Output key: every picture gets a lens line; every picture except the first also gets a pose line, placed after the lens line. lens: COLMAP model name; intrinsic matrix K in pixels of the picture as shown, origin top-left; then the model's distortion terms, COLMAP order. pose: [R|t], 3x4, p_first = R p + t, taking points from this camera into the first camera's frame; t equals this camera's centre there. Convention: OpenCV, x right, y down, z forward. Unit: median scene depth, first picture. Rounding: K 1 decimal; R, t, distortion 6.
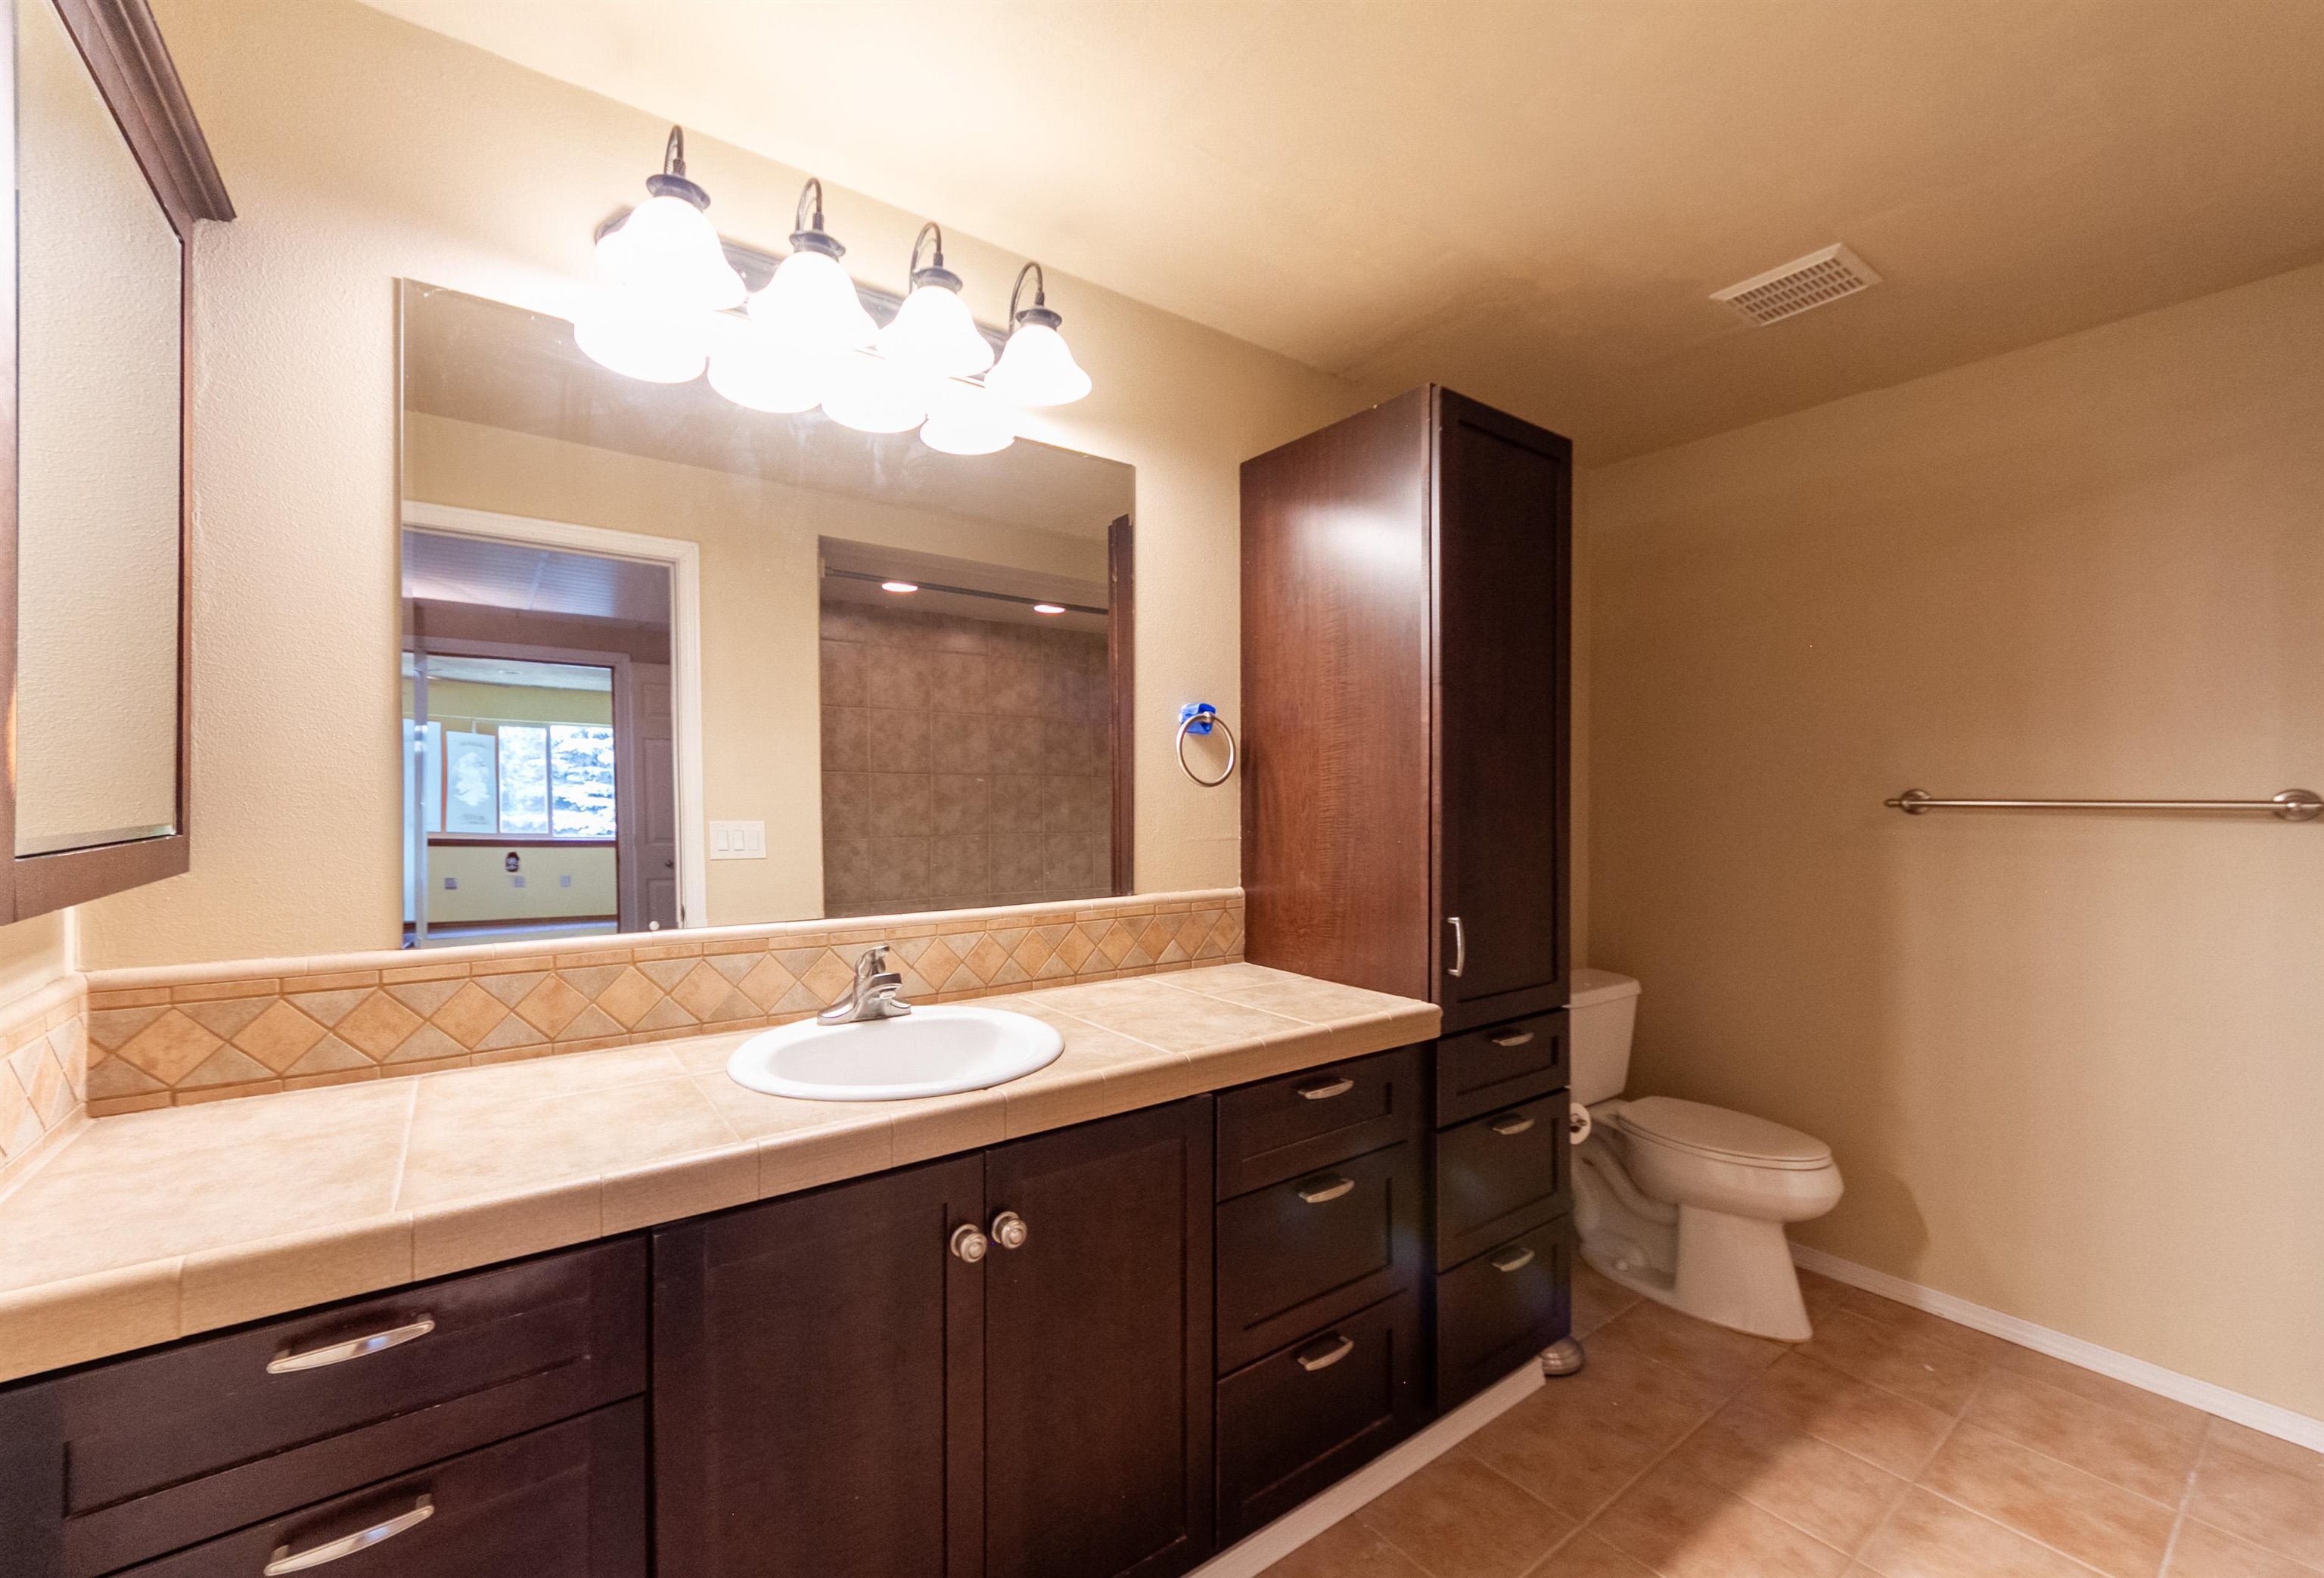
lens RADIAL K [[923.5, 0, 1151.0], [0, 923.5, 789.7], [0, 0, 1]] dist [-0.000514, 0.000068]
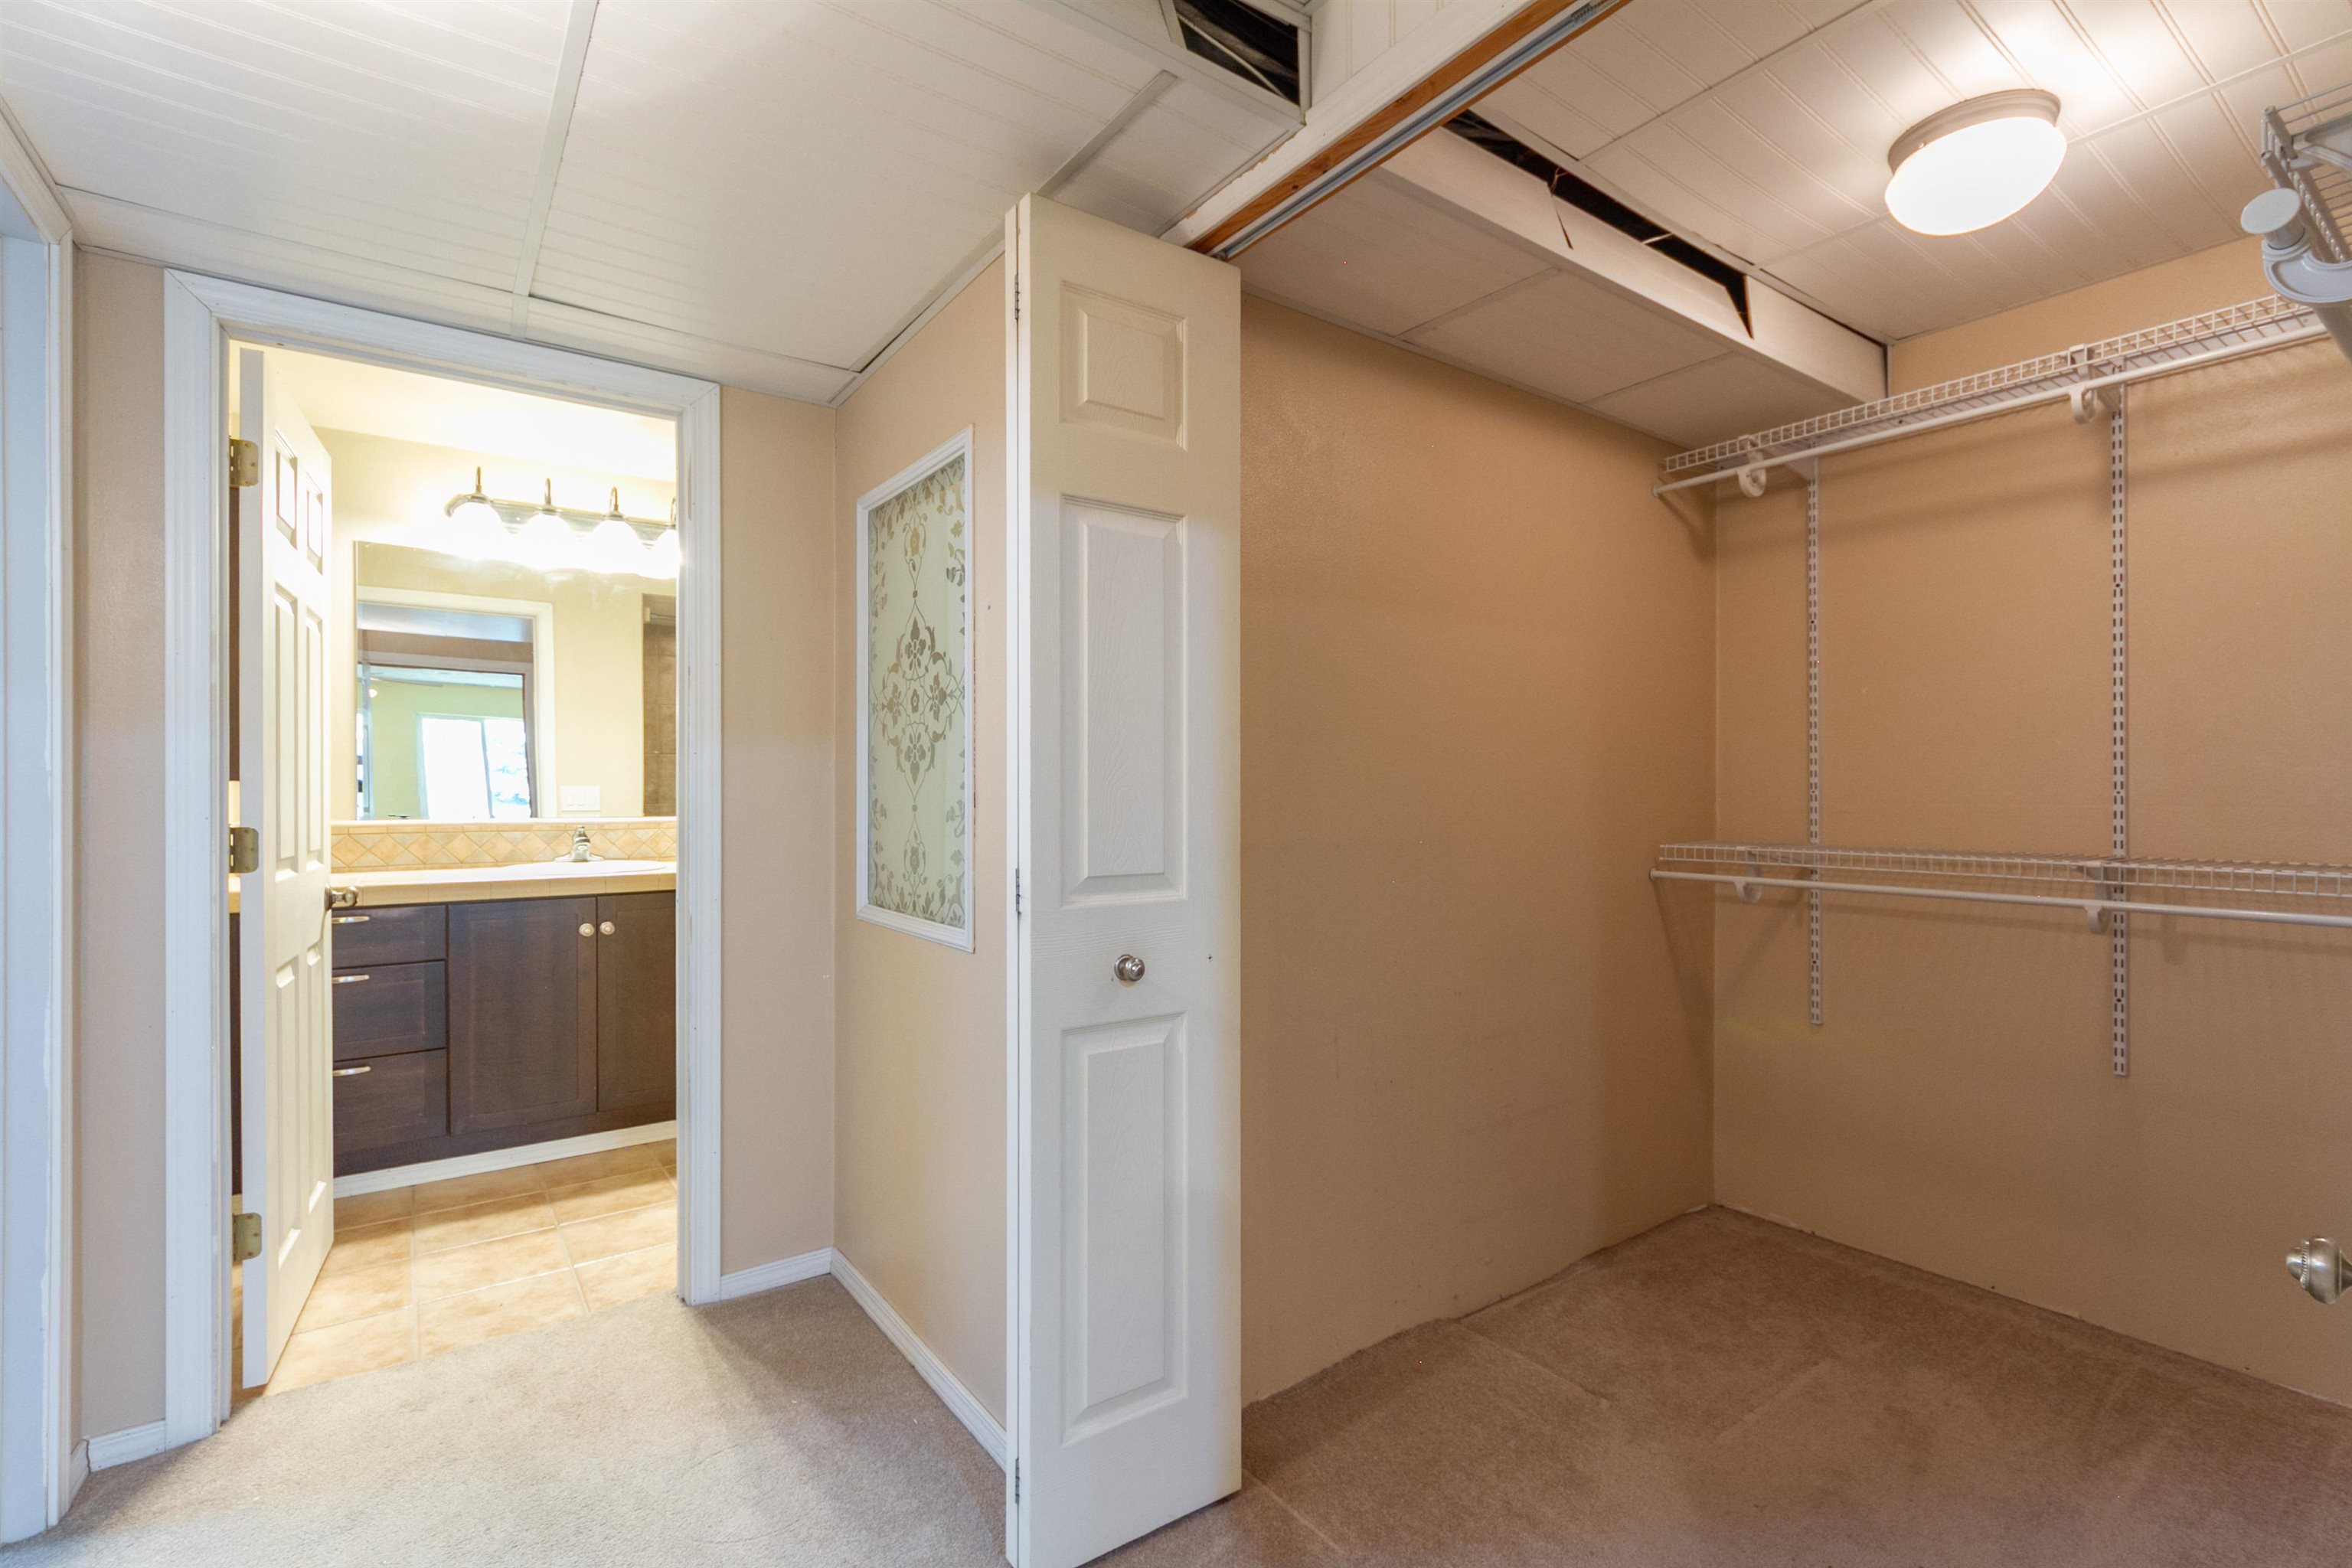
lens RADIAL K [[976.8, 0, 1182.2], [0, 976.8, 783.4], [0, 0, 1]] dist [0.000805, 0.000044]
pose [[0.999612, -0.001810, 0.027789, 1.168918], [0.001871, 0.999996, -0.002160, 0.084486], [-0.027785, 0.002211, 0.999611, -1.481430]]
